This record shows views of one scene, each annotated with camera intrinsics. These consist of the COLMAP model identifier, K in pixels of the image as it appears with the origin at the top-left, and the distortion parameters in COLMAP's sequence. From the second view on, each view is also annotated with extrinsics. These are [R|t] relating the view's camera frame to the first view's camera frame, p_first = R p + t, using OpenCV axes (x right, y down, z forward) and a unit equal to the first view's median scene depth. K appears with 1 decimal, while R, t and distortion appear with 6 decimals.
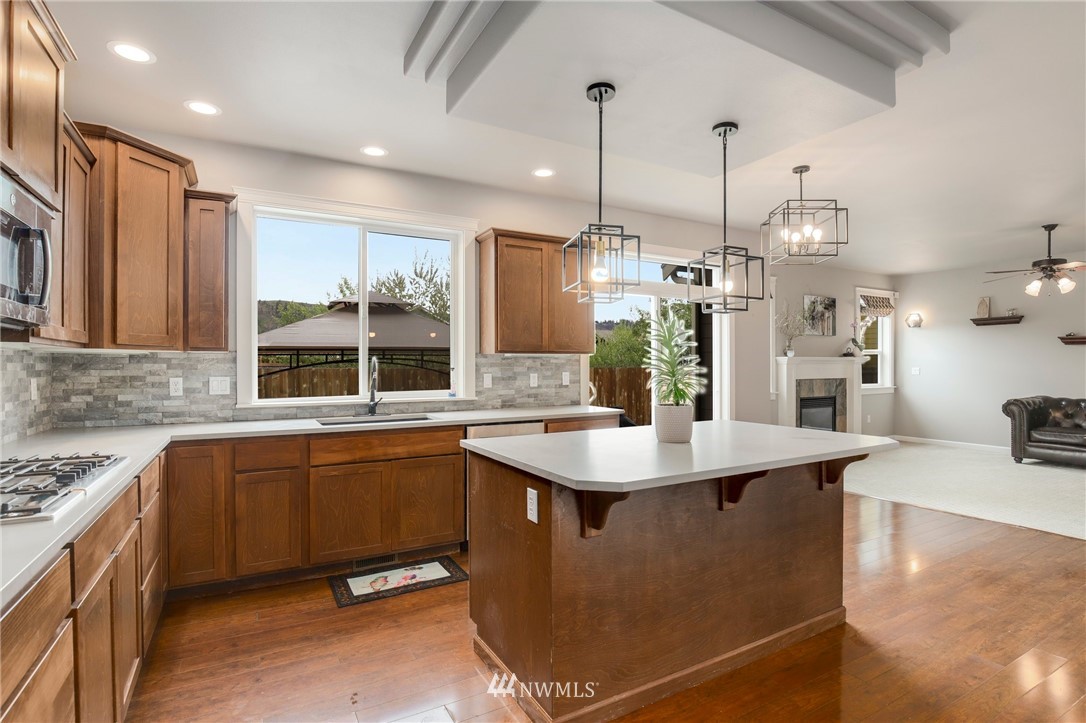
lens RADIAL K [[531.8, 0, 544.0], [0, 531.8, 377.2], [0, 0, 1]] dist [-0.033928, -0.000031]
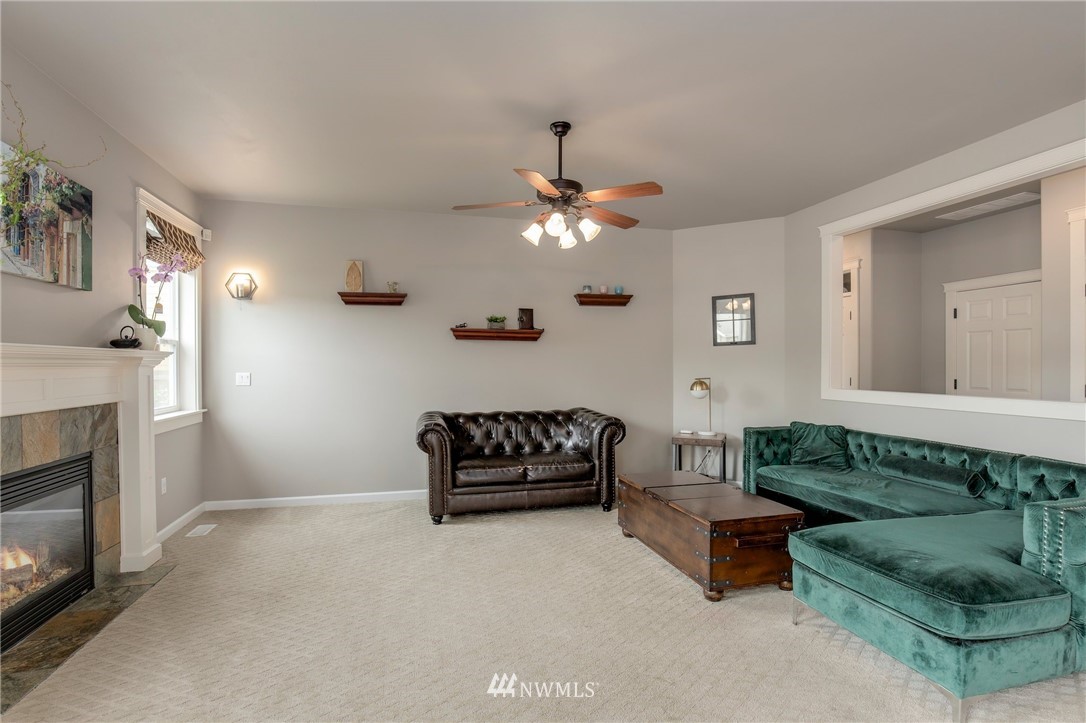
lens RADIAL K [[521.6, 0, 544.8], [0, 521.6, 362.7], [0, 0, 1]] dist [-0.032113, 0.000165]
pose [[0.254293, 0.004239, 0.967118, 0.290282], [0.022310, 0.999699, -0.010248, -0.017161], [-0.966870, 0.024182, 0.254122, 0.602917]]
